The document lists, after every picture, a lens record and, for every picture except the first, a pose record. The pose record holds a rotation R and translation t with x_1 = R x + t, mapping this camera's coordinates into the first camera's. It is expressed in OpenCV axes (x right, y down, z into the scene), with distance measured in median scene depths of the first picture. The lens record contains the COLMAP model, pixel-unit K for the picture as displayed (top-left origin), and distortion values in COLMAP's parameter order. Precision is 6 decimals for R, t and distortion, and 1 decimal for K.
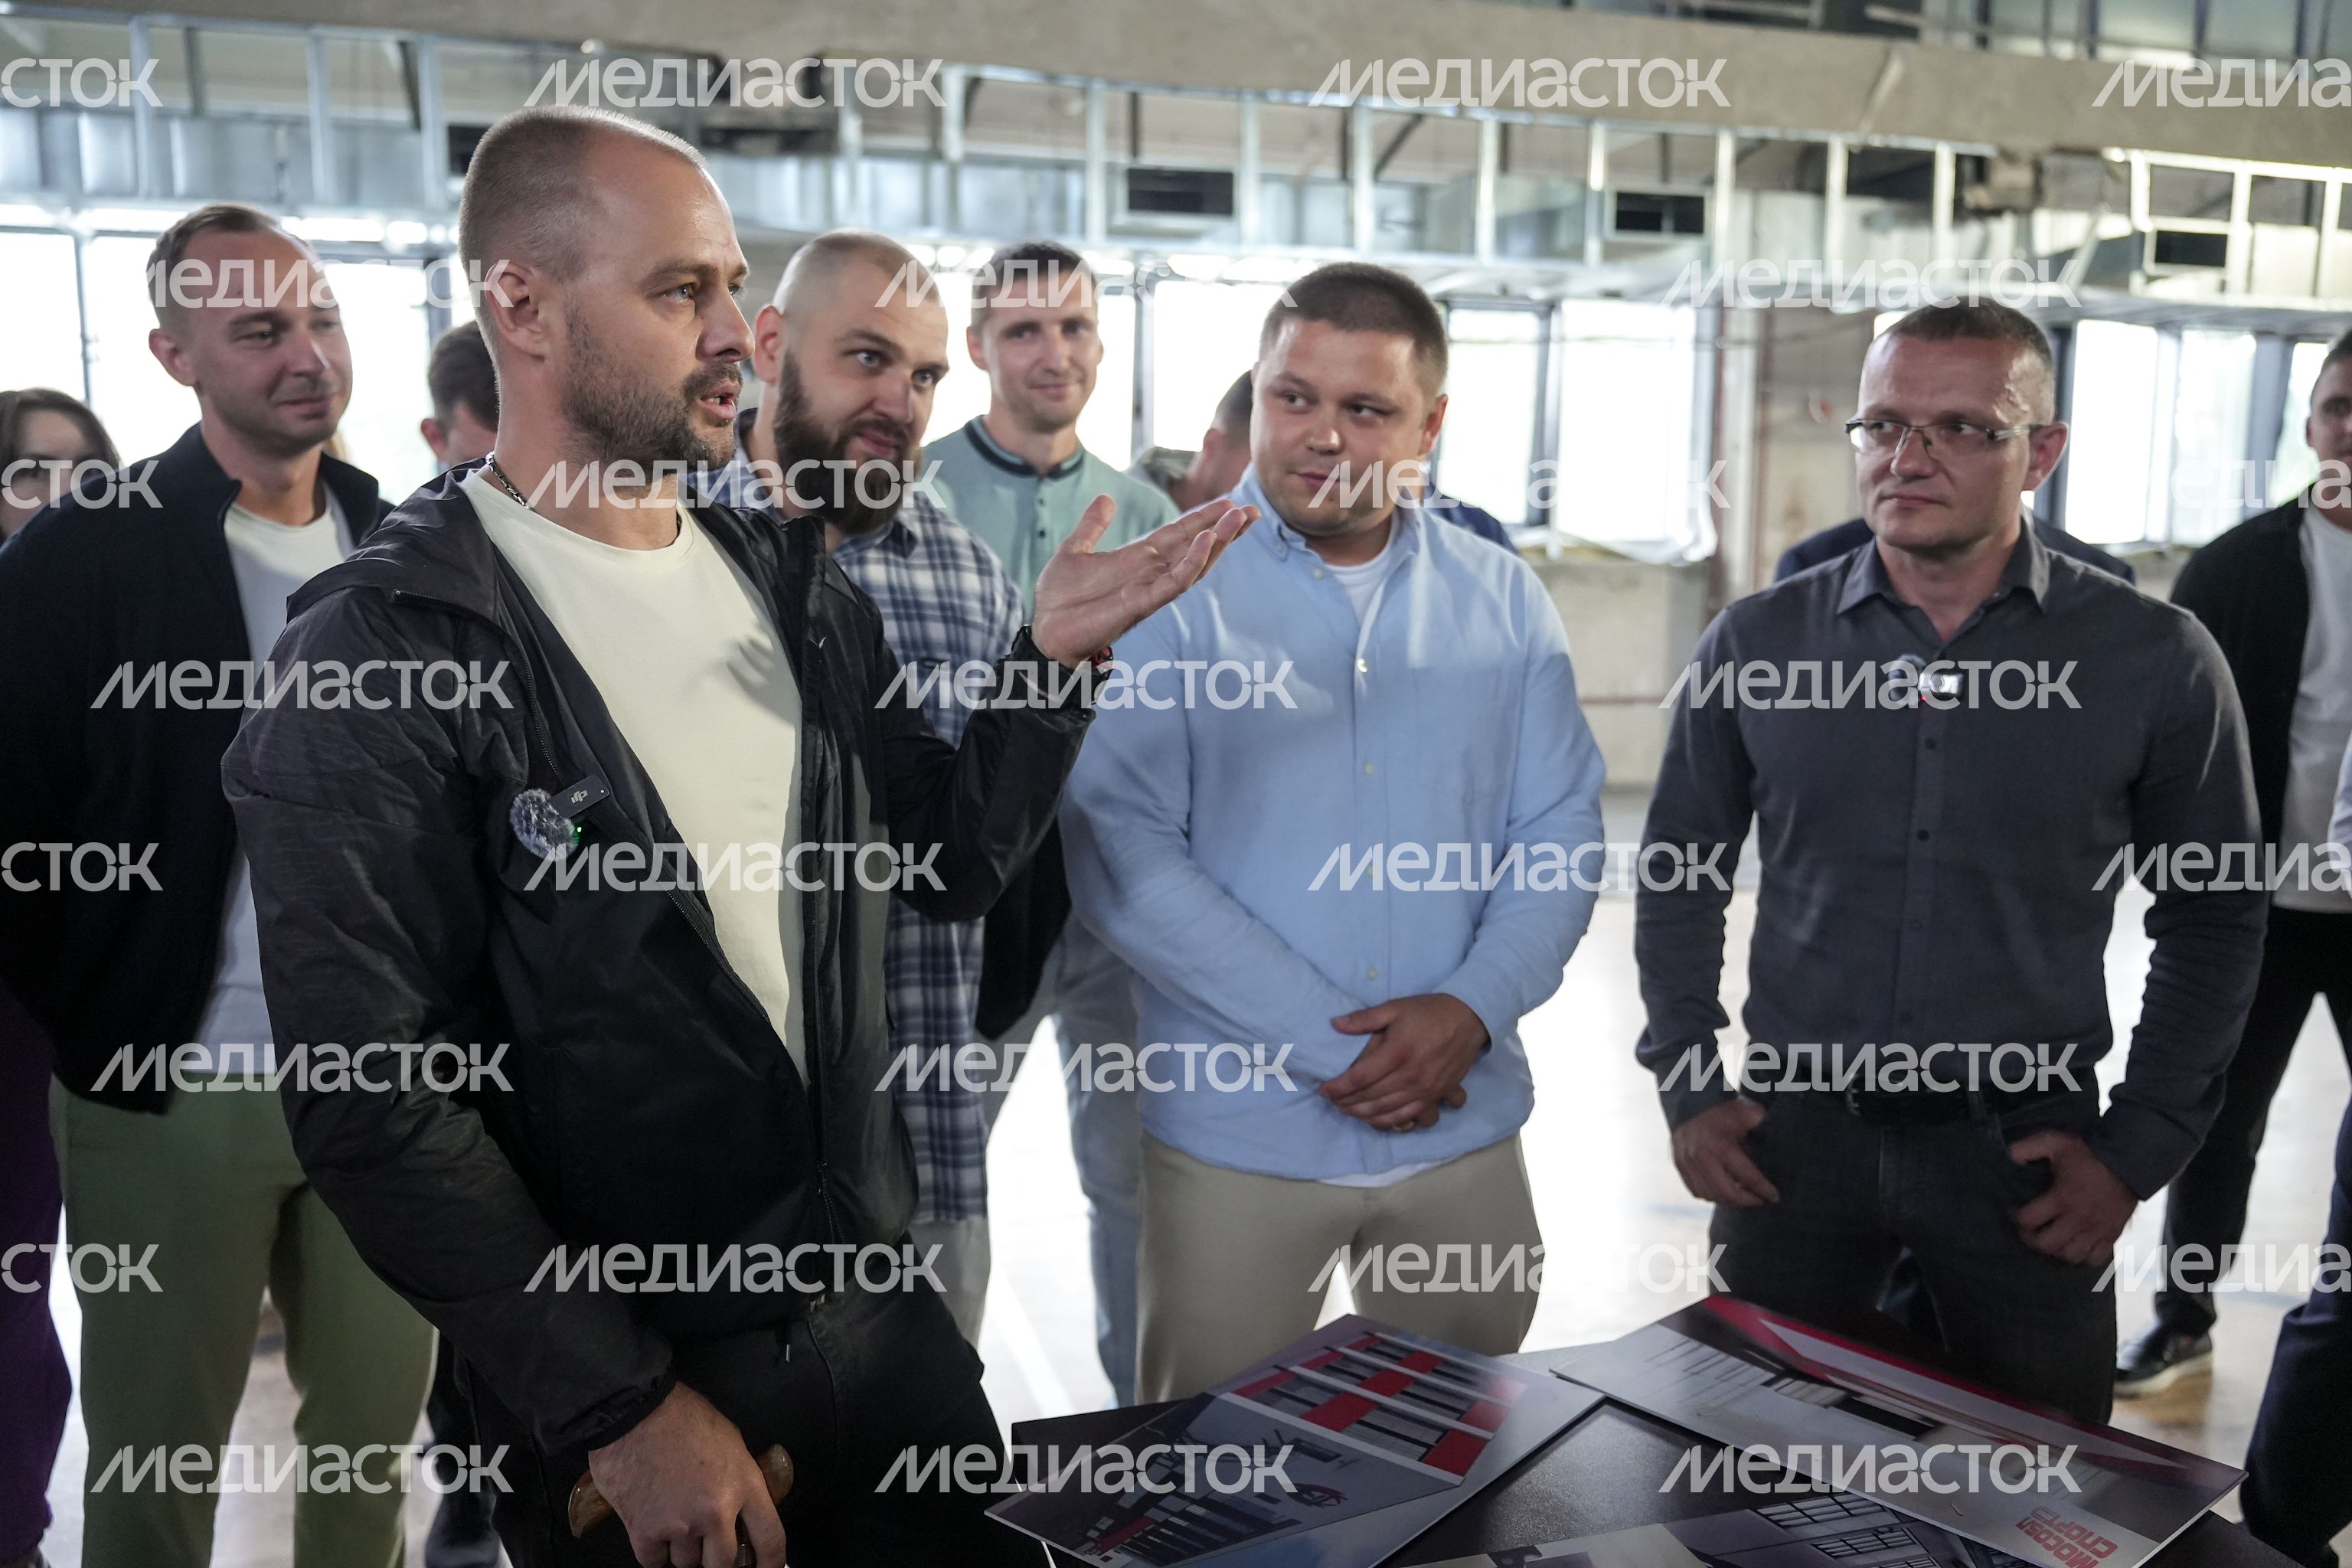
lens RADIAL K [[2171.2, 0, 1173.6], [0, 2171.2, 781.2], [0, 0, 1]] dist [-0.006263, 0.171979]
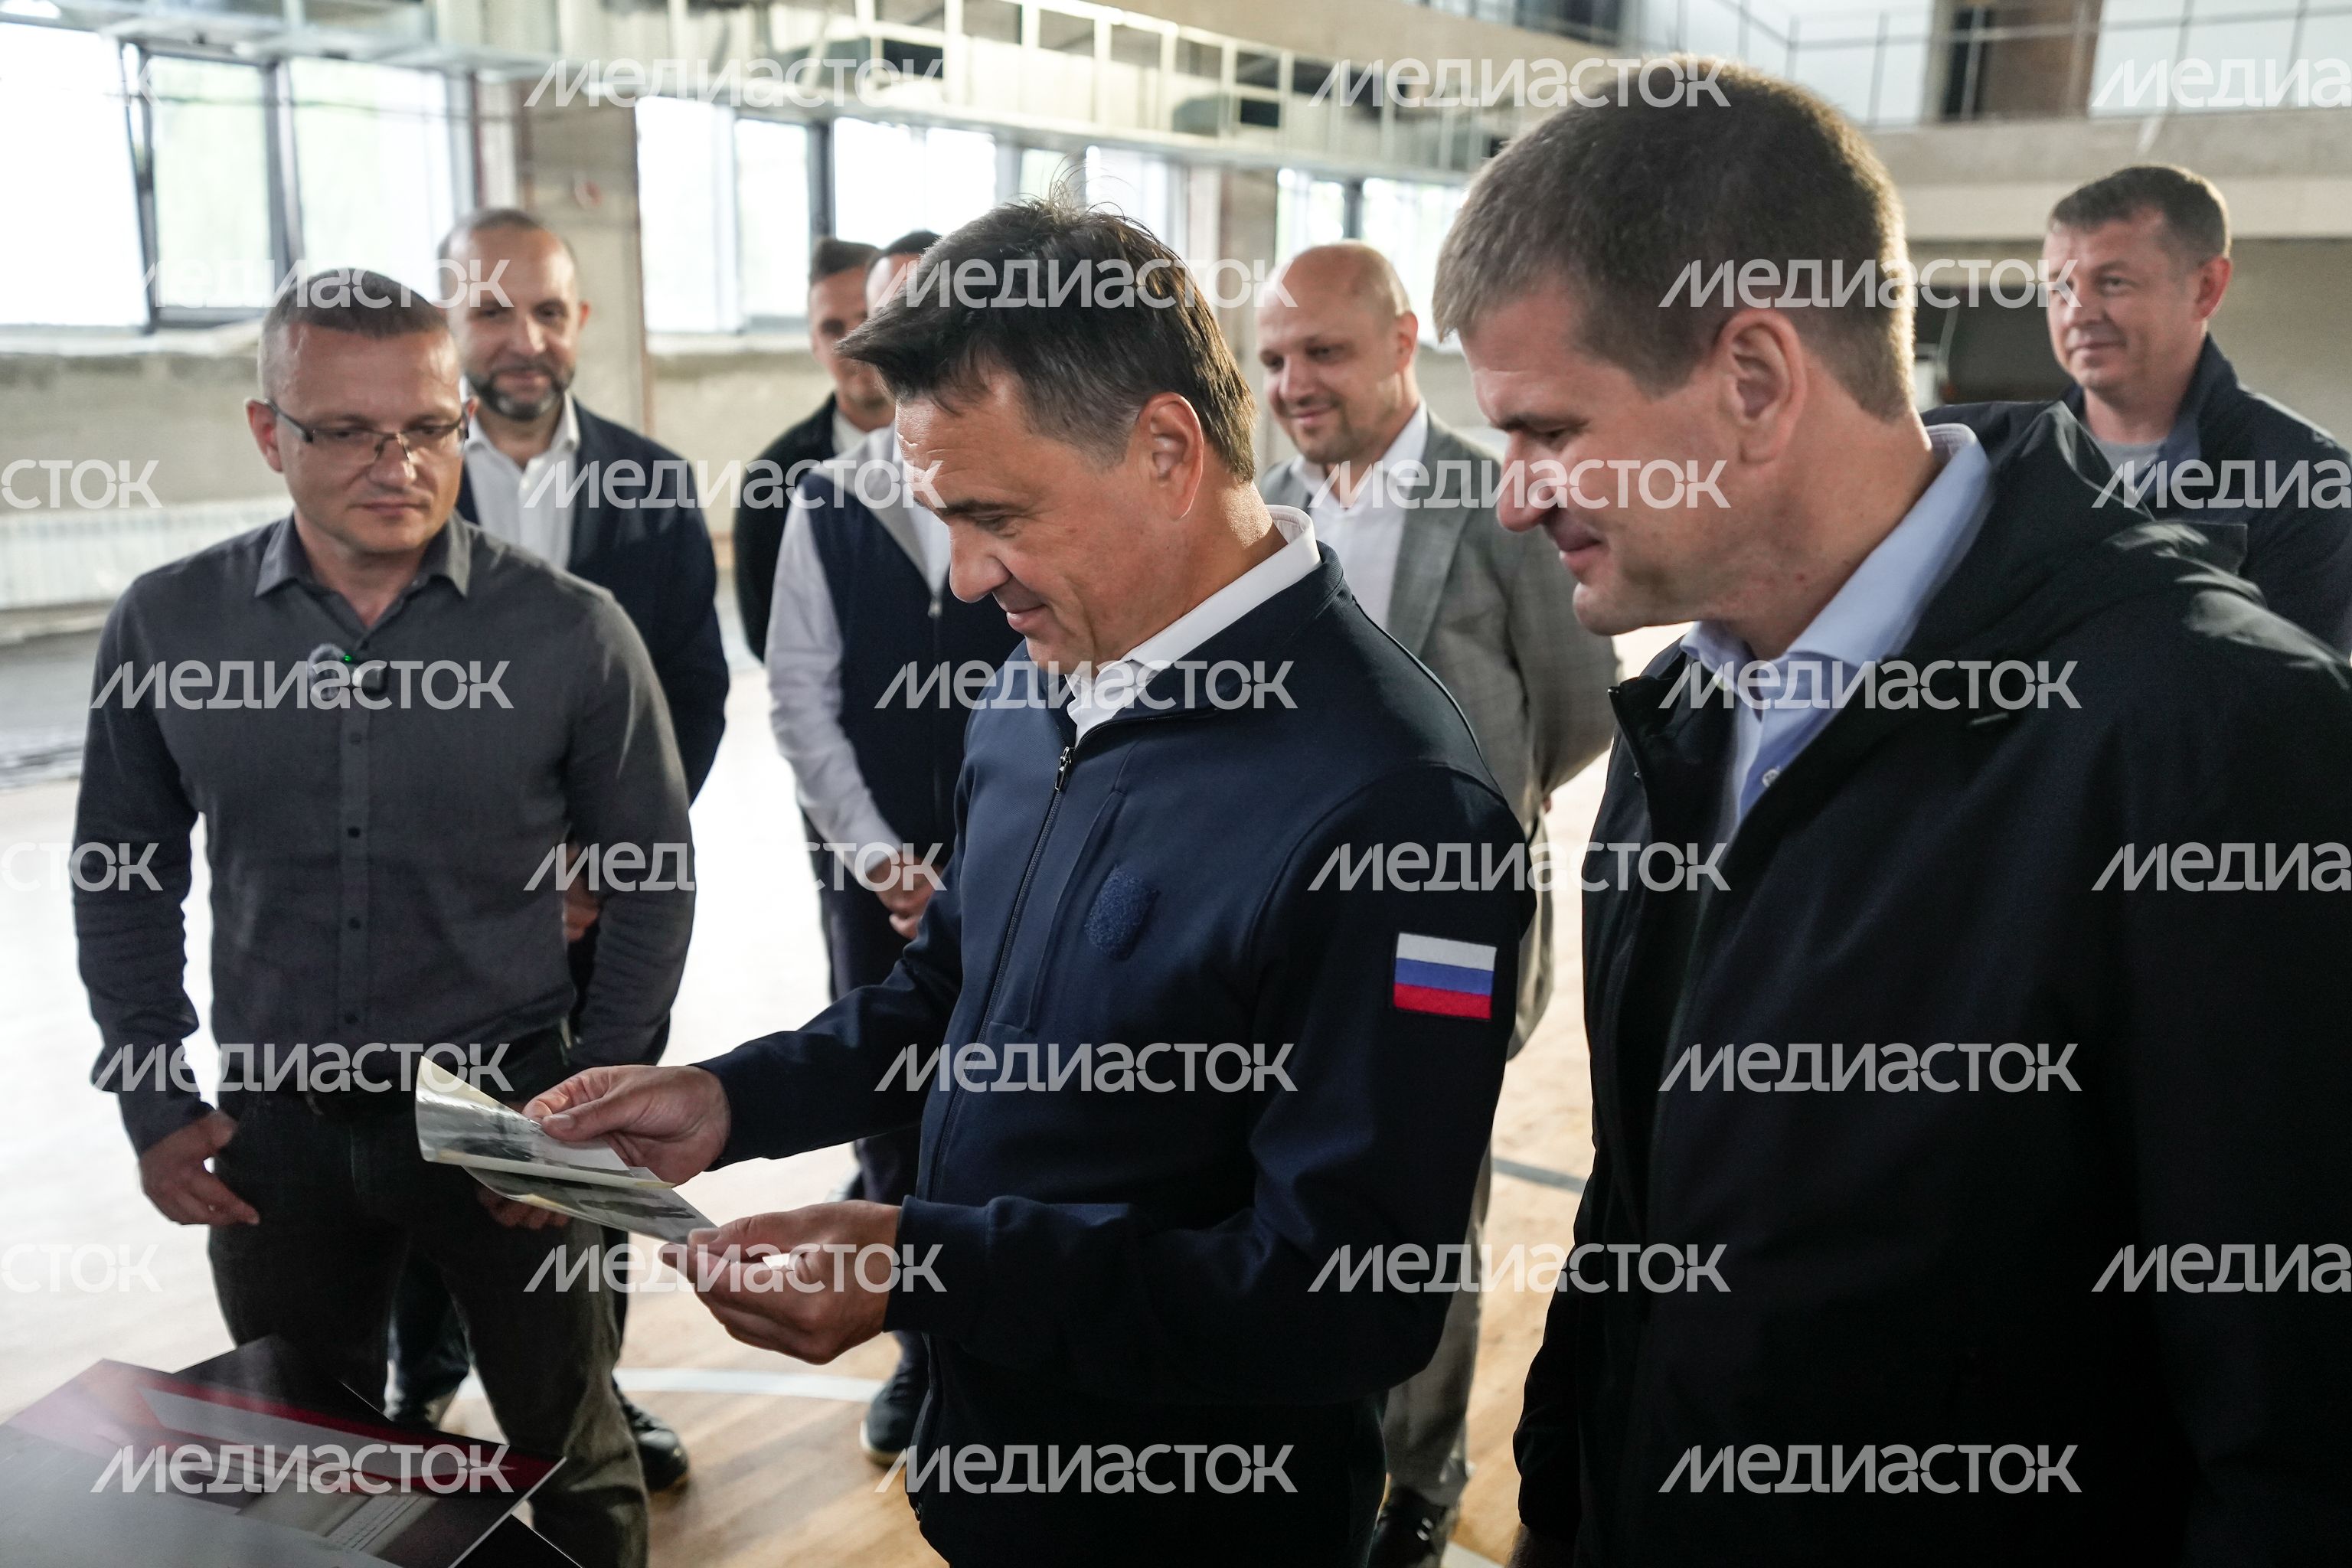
lens RADIAL K [[2171.2, 0, 1173.6], [0, 2171.2, 781.2], [0, 0, 1]] dist [-0.006263, 0.171979]
pose [[0.909589, -0.086116, 0.406486, 0.264969], [0.022662, 0.987113, 0.158415, -0.135263], [-0.414890, -0.134881, 0.899819, -0.030824]]
